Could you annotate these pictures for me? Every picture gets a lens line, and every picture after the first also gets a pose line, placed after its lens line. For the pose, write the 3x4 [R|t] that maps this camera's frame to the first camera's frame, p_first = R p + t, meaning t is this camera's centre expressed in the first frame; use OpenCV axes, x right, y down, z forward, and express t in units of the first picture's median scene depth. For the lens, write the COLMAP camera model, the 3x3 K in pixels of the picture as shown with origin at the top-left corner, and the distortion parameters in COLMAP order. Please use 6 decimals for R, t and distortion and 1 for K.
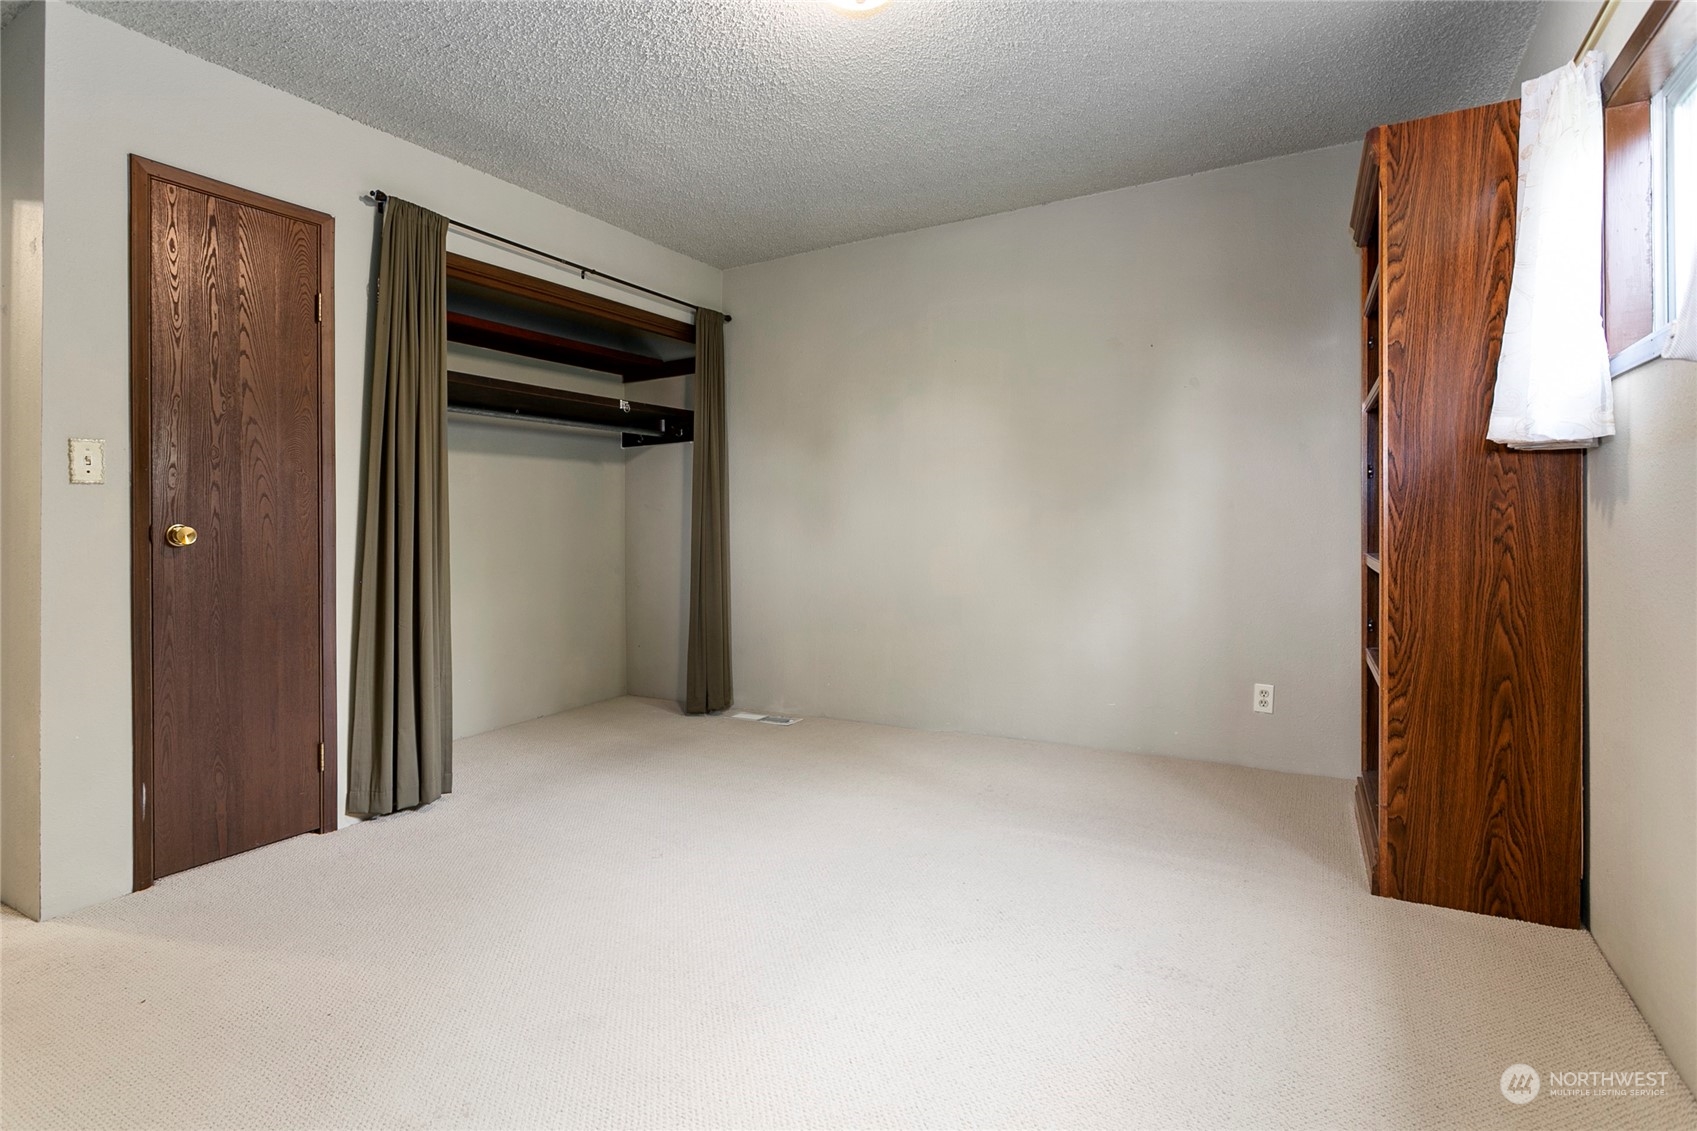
lens RADIAL K [[841.6, 0, 851.7], [0, 841.6, 547.4], [0, 0, 1]] dist [-0.002874, -0.000632]
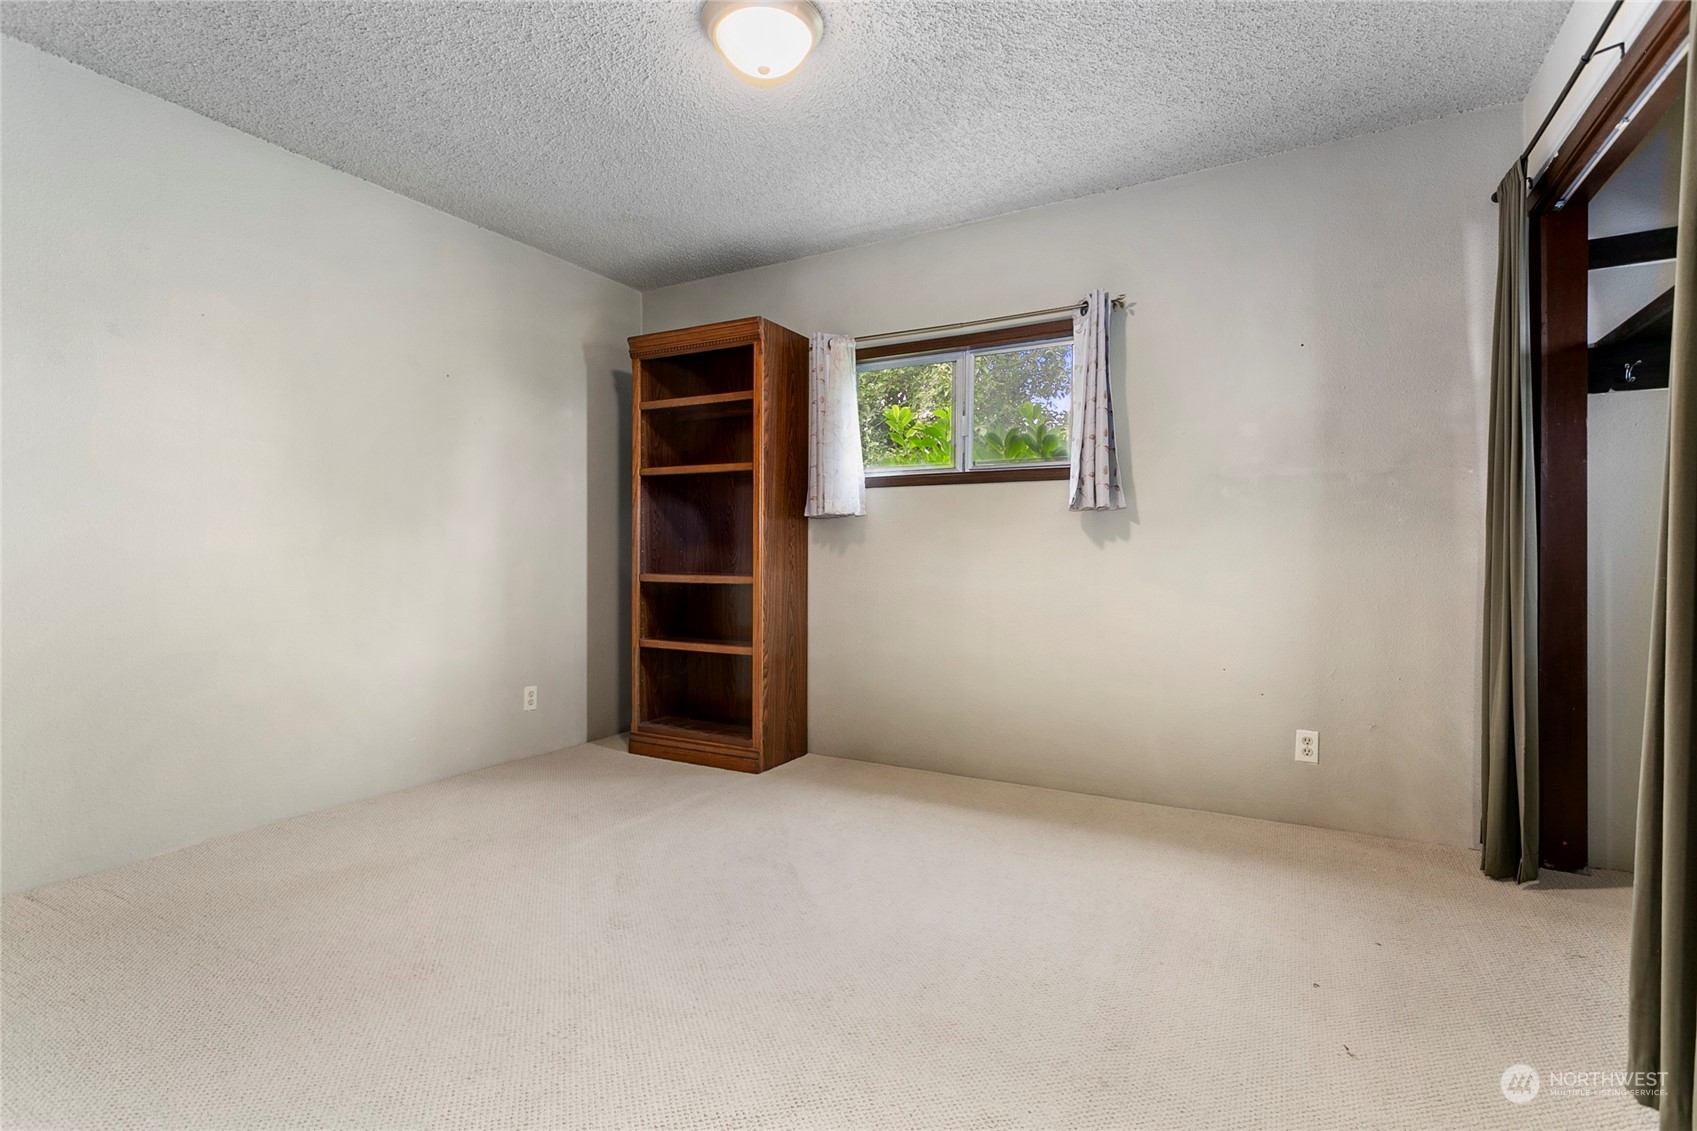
lens RADIAL K [[815.7, 0, 842.6], [0, 815.7, 545.3], [0, 0, 1]] dist [0.002856, 0.000841]
pose [[-0.006899, 0.006533, 0.999955, -1.072871], [0.023728, 0.999698, -0.006367, -0.032920], [-0.999695, 0.023683, -0.007052, 0.879696]]
